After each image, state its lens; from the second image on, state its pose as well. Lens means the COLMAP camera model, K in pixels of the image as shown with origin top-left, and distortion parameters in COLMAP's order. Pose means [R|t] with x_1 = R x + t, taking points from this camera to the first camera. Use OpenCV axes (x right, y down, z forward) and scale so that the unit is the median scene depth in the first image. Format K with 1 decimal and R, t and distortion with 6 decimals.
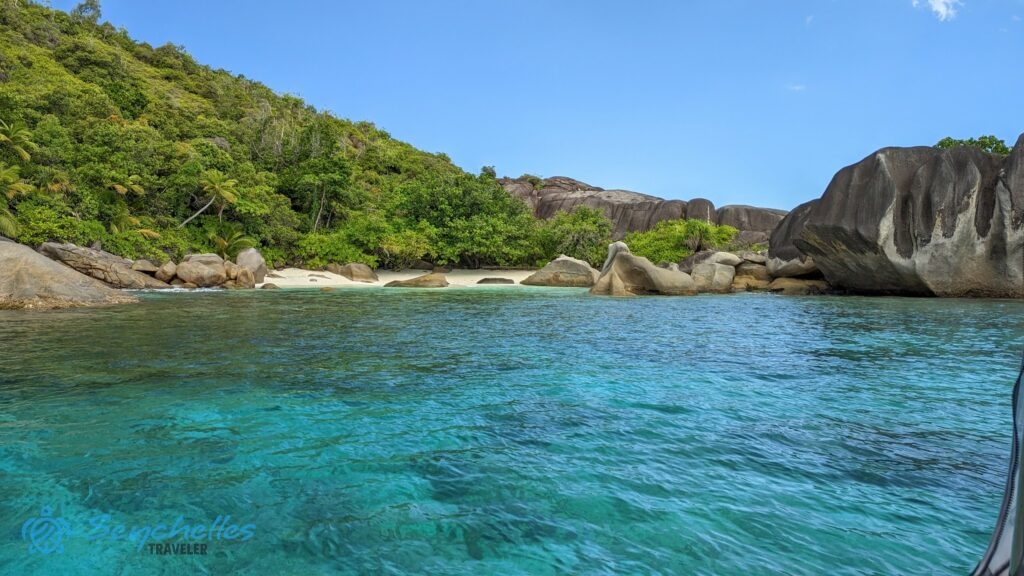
lens RADIAL K [[745.8, 0, 510.6], [0, 745.8, 289.8], [0, 0, 1]] dist [0.100715, -0.098613]
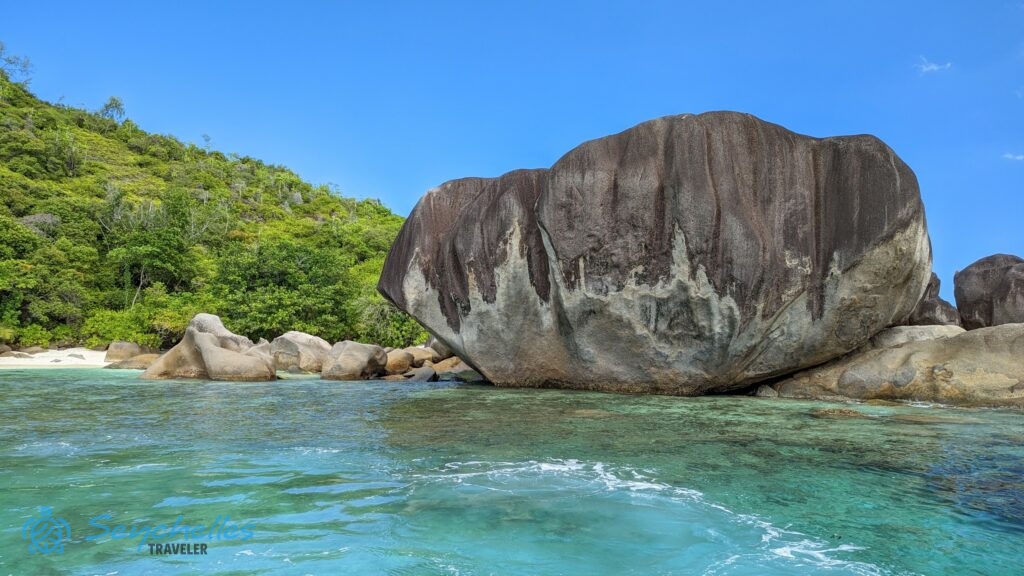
lens RADIAL K [[745.8, 0, 510.6], [0, 745.8, 289.8], [0, 0, 1]] dist [0.100715, -0.098613]
pose [[0.969746, -0.017063, -0.243518, 0.741612], [-0.008731, 0.994492, -0.104451, -0.010532], [0.243958, 0.103417, 0.964256, 0.357833]]
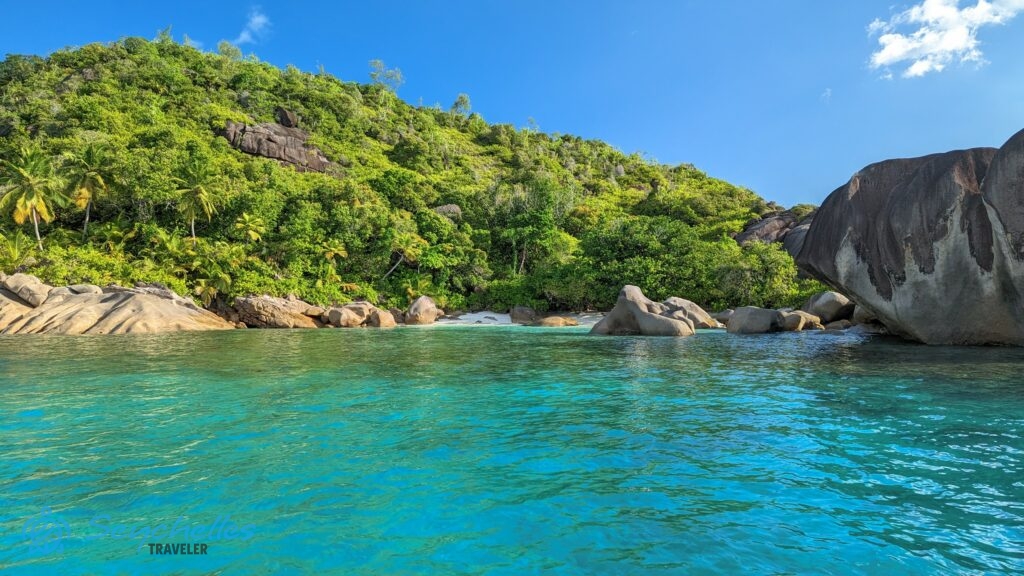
lens RADIAL K [[745.8, 0, 510.6], [0, 745.8, 289.8], [0, 0, 1]] dist [0.100715, -0.098613]
pose [[0.813066, -0.021354, -0.581780, 0.666418], [-0.007715, 0.998844, -0.047445, -0.012894], [0.582121, 0.043065, 0.811961, 0.142233]]
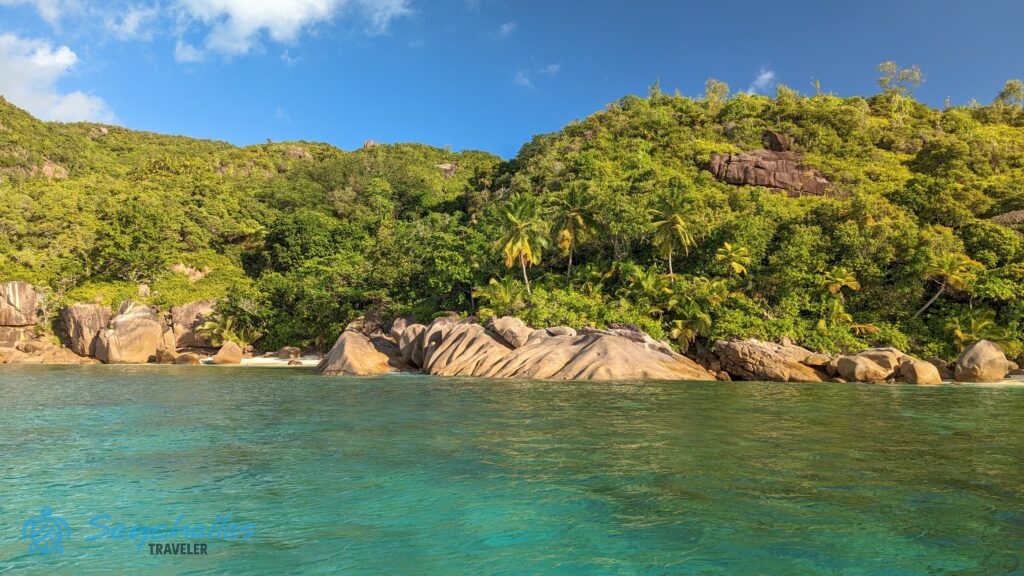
lens RADIAL K [[745.8, 0, 510.6], [0, 745.8, 289.8], [0, 0, 1]] dist [0.100715, -0.098613]
pose [[0.309394, -0.087509, -0.946899, 0.429672], [-0.031570, 0.994263, -0.102201, -0.011659], [0.950410, 0.061514, 0.304857, 0.333107]]
